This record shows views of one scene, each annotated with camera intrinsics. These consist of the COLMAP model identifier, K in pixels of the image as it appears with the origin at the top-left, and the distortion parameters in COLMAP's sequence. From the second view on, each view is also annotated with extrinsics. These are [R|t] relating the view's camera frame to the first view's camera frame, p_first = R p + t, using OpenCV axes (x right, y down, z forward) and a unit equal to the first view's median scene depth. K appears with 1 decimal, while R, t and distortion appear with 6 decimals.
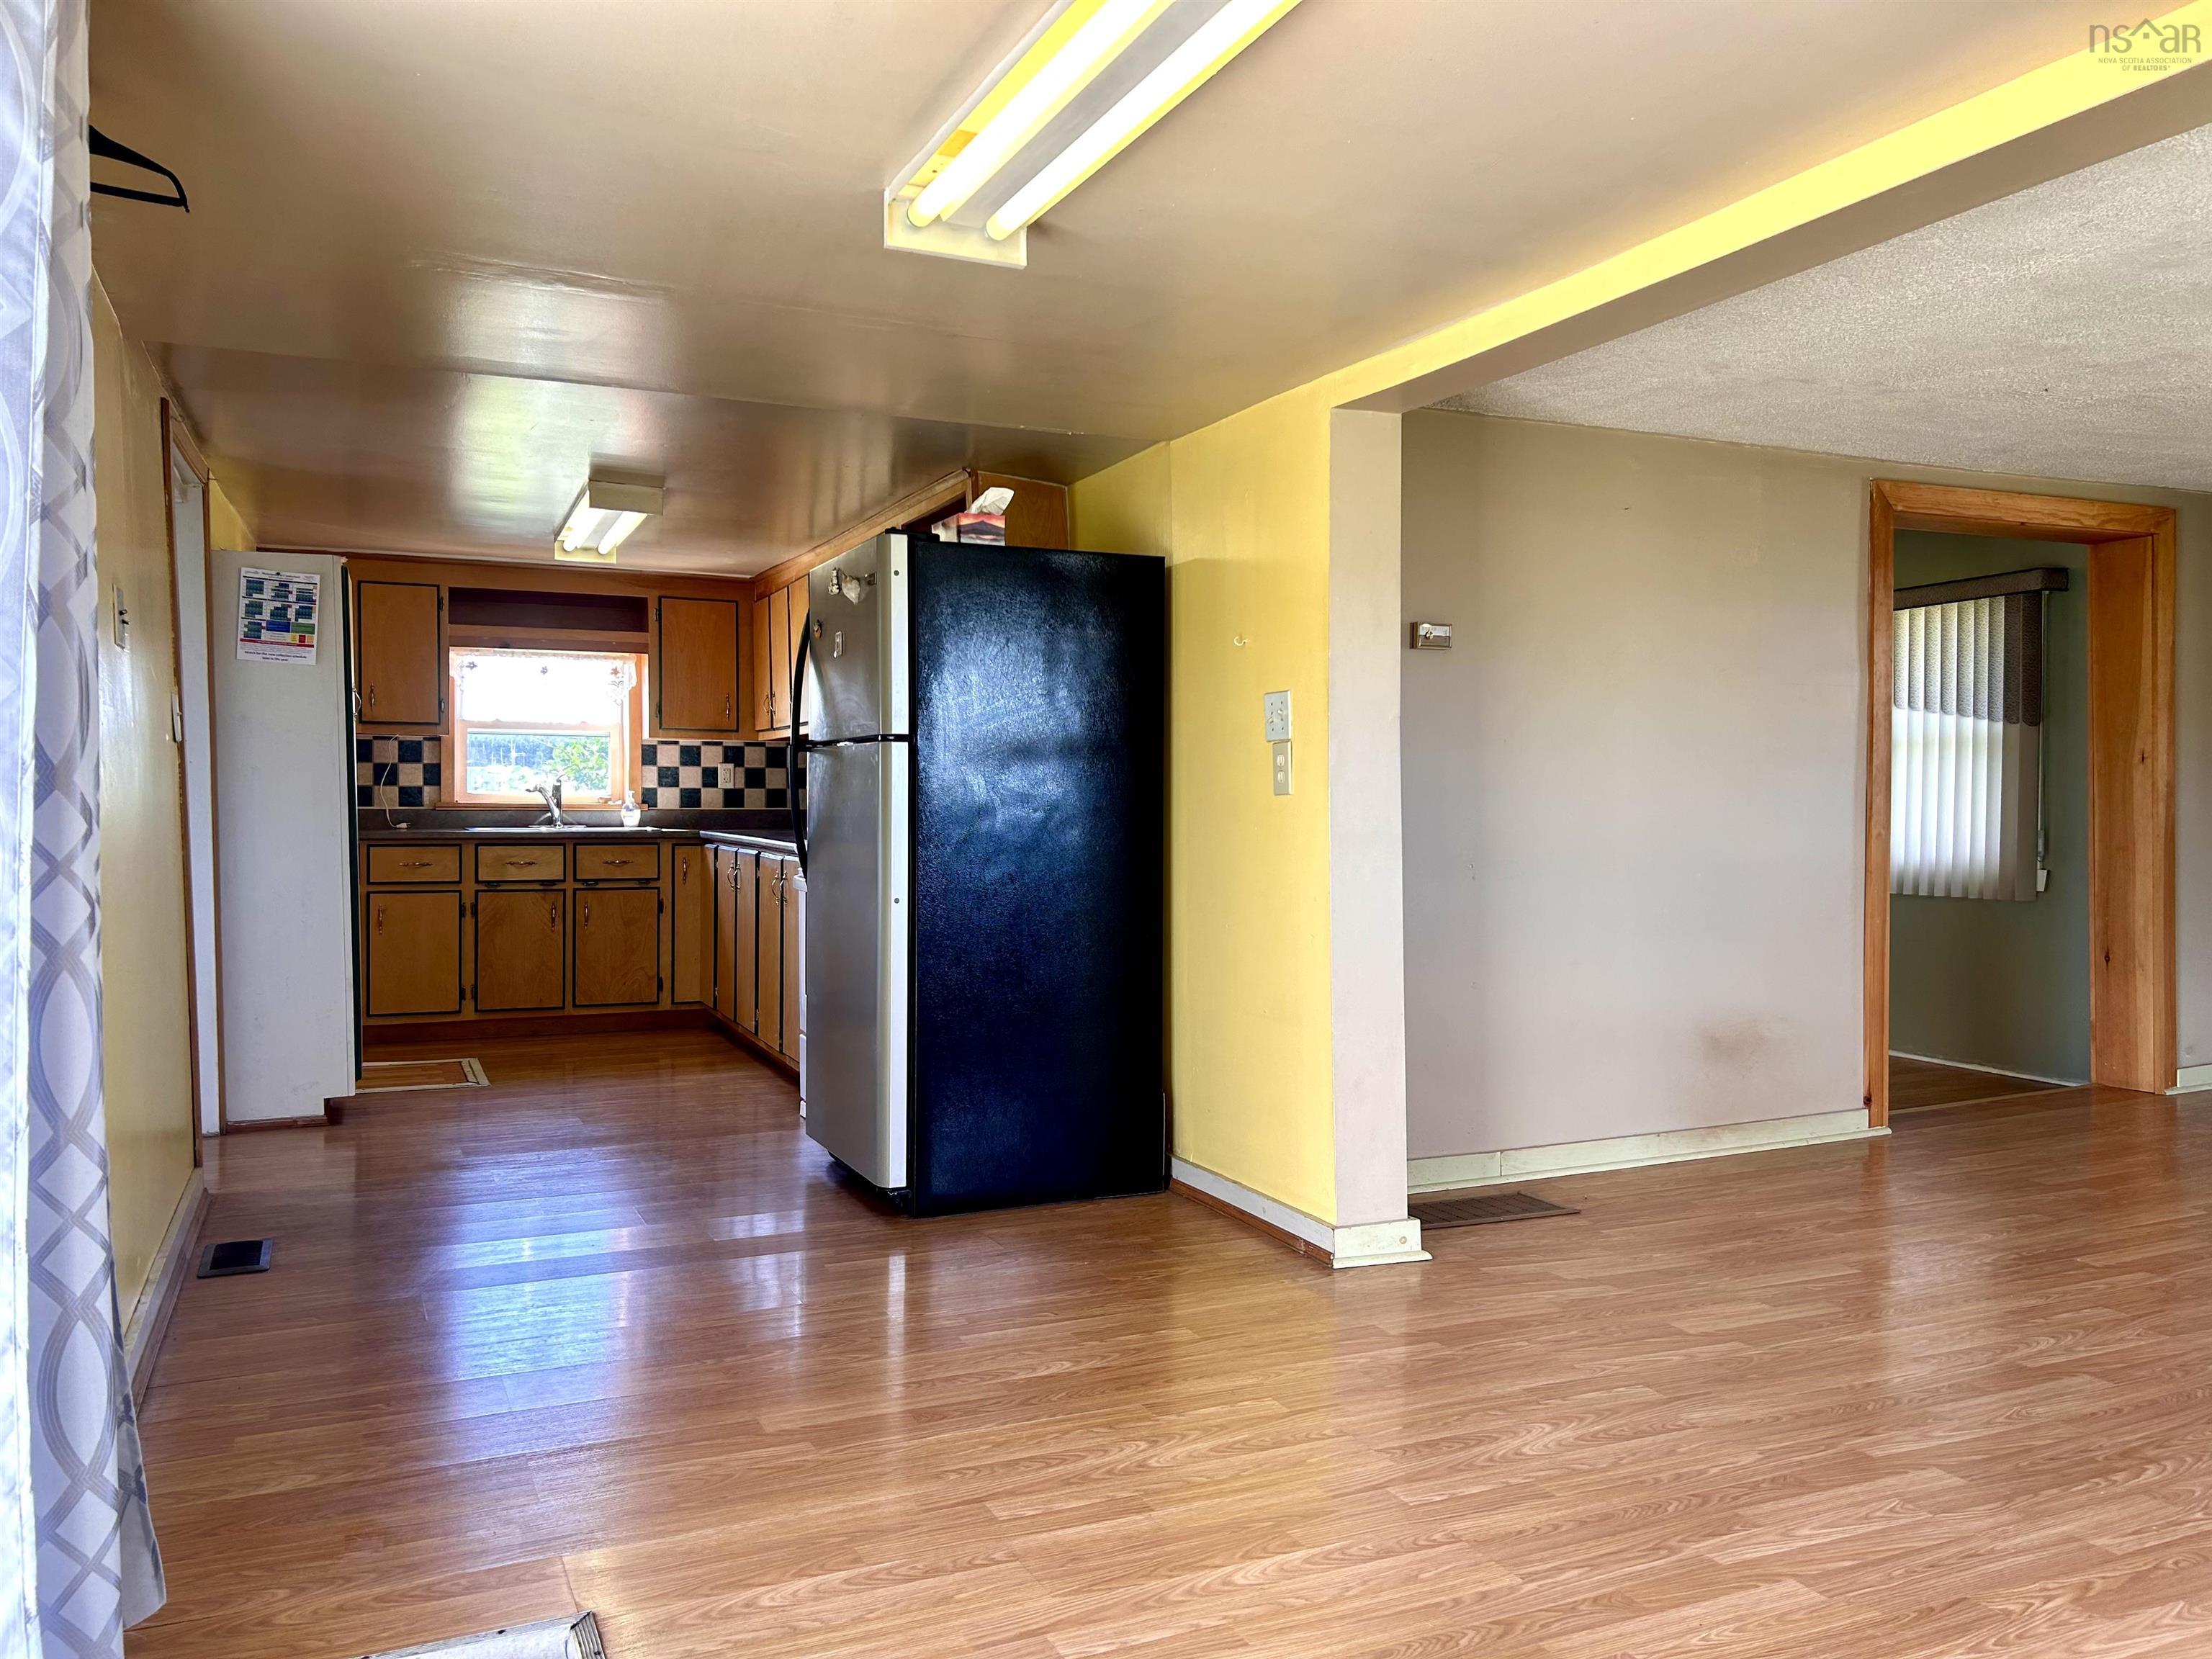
lens RADIAL K [[1671.0, 0, 1114.8], [0, 1671.0, 828.1], [0, 0, 1]] dist [0.061877, -0.067055]
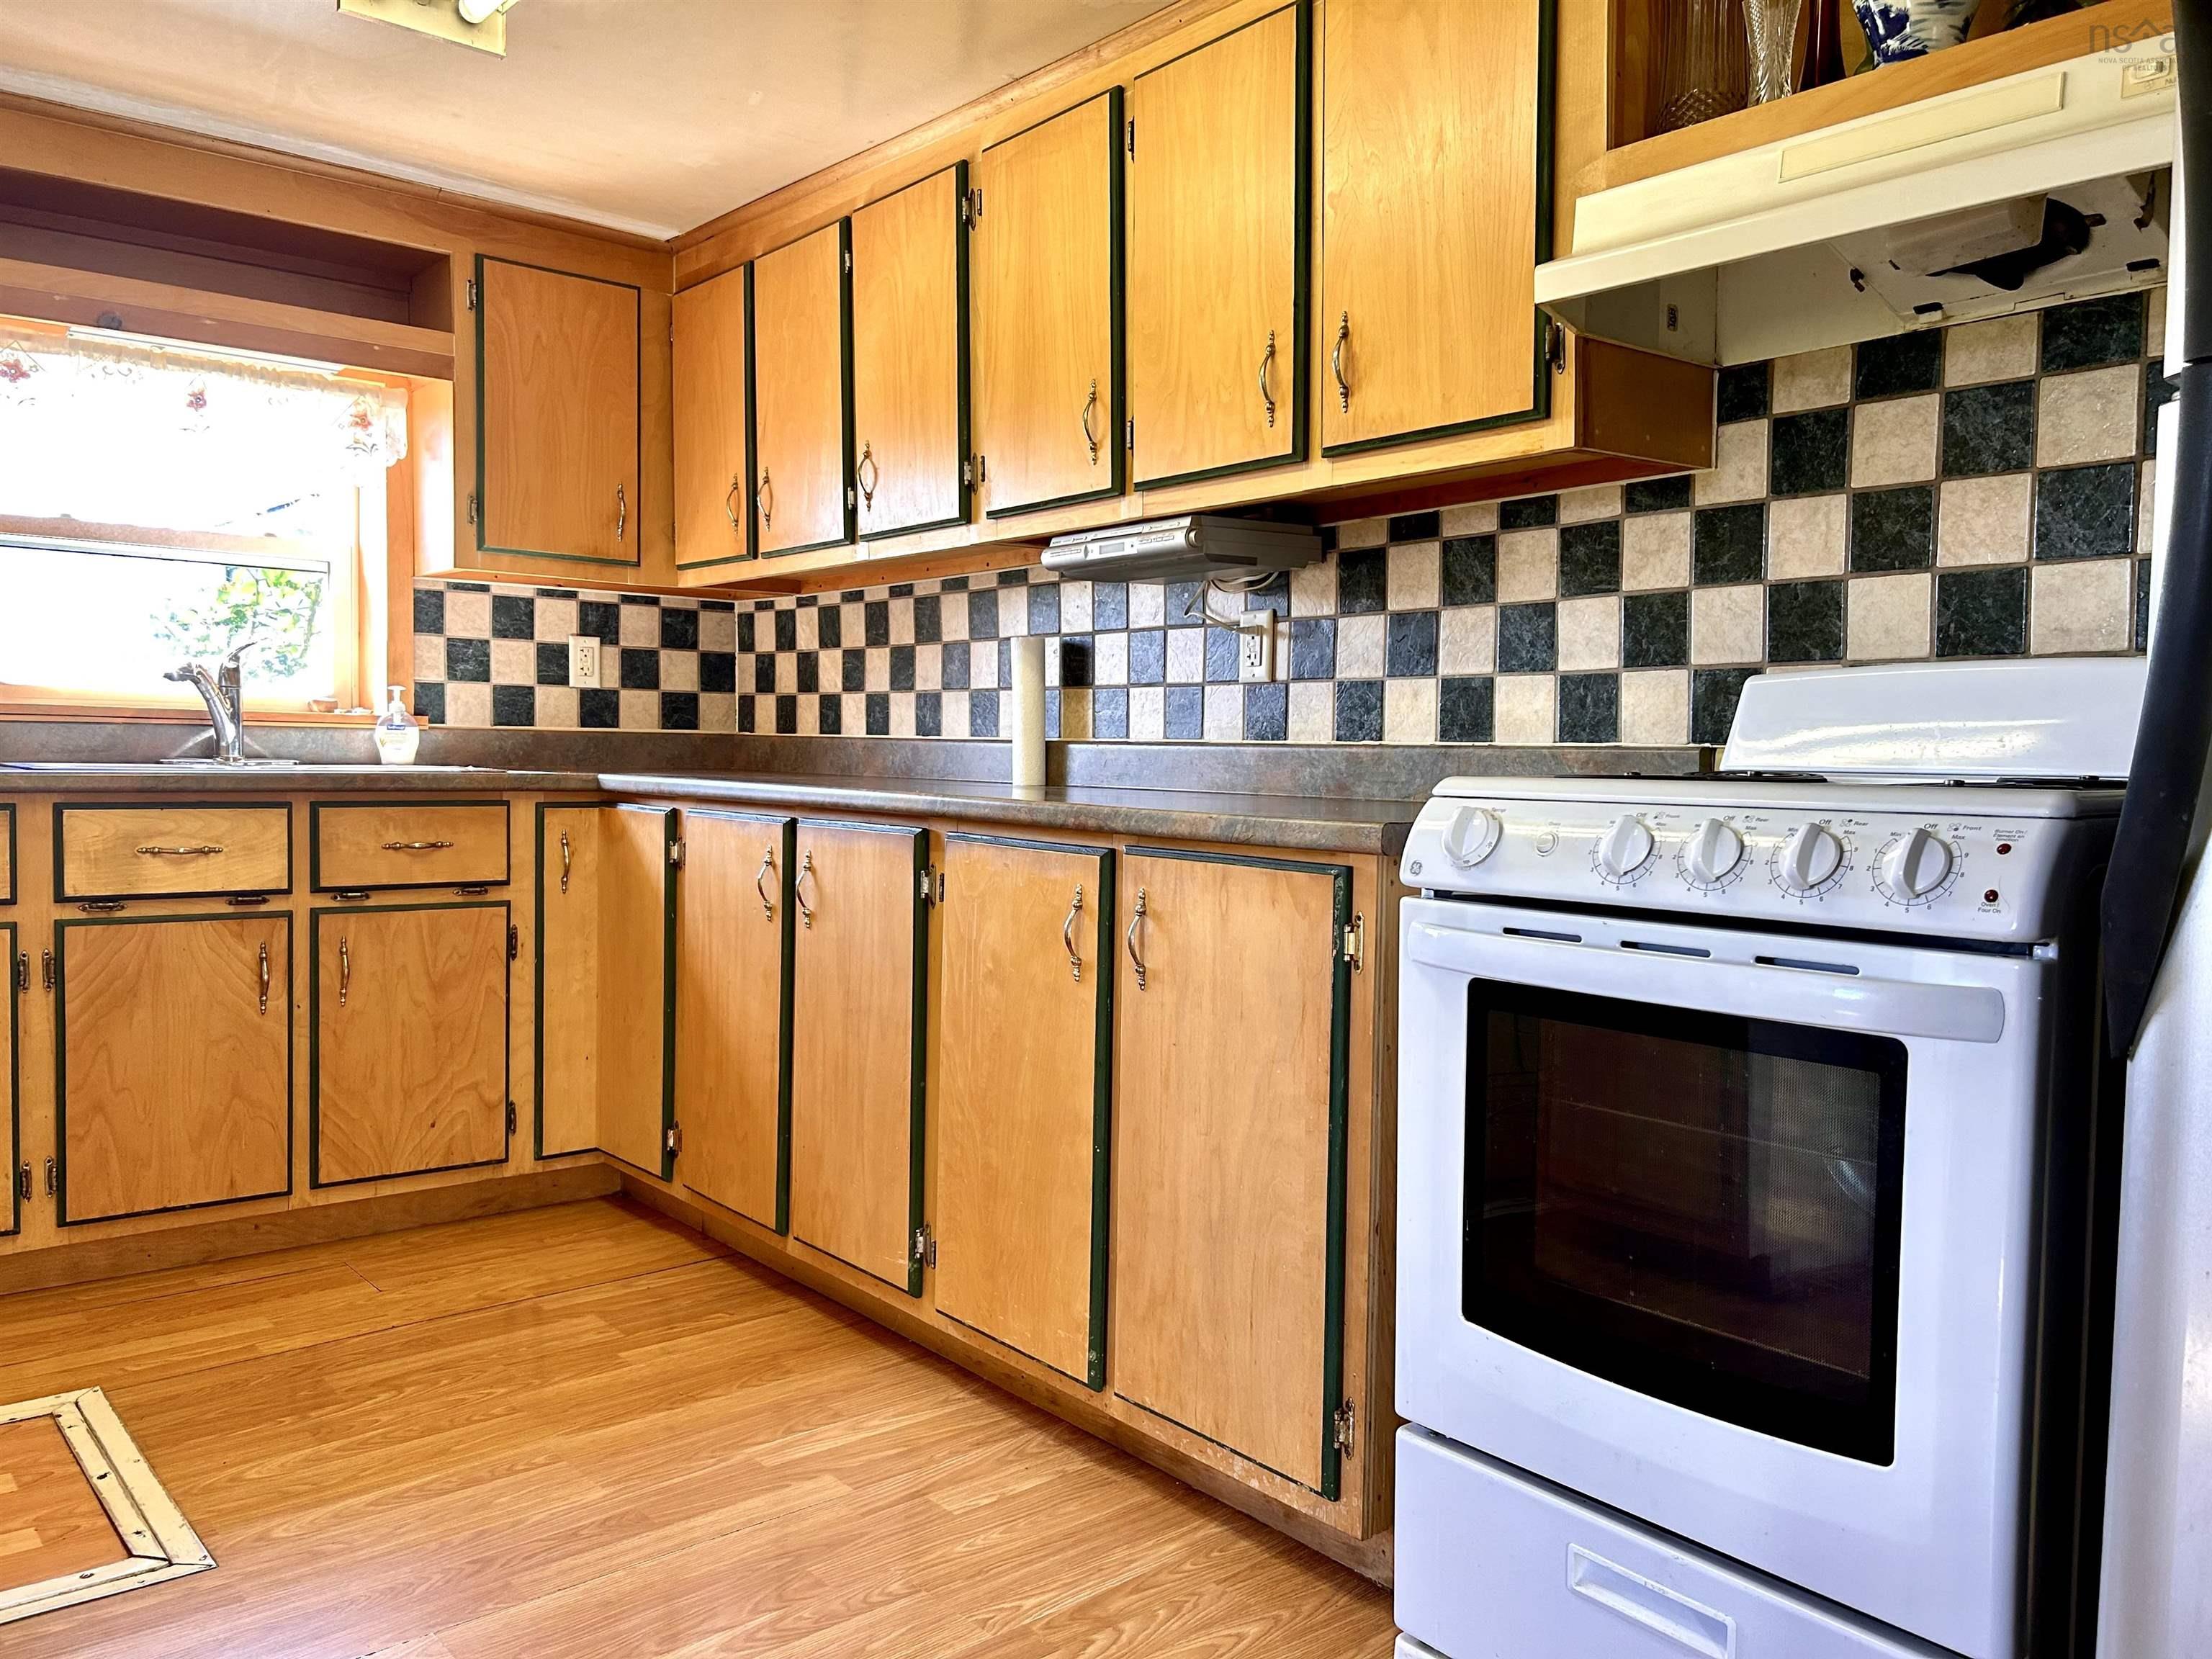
lens RADIAL K [[1671.0, 0, 1102.0], [0, 1671.0, 834.5], [0, 0, 1]] dist [0.061877, -0.067055]
pose [[0.962826, -0.002117, 0.270115, -0.239829], [-0.007767, 0.999339, 0.035519, 0.000668], [-0.270012, -0.036297, 0.962173, 0.528430]]
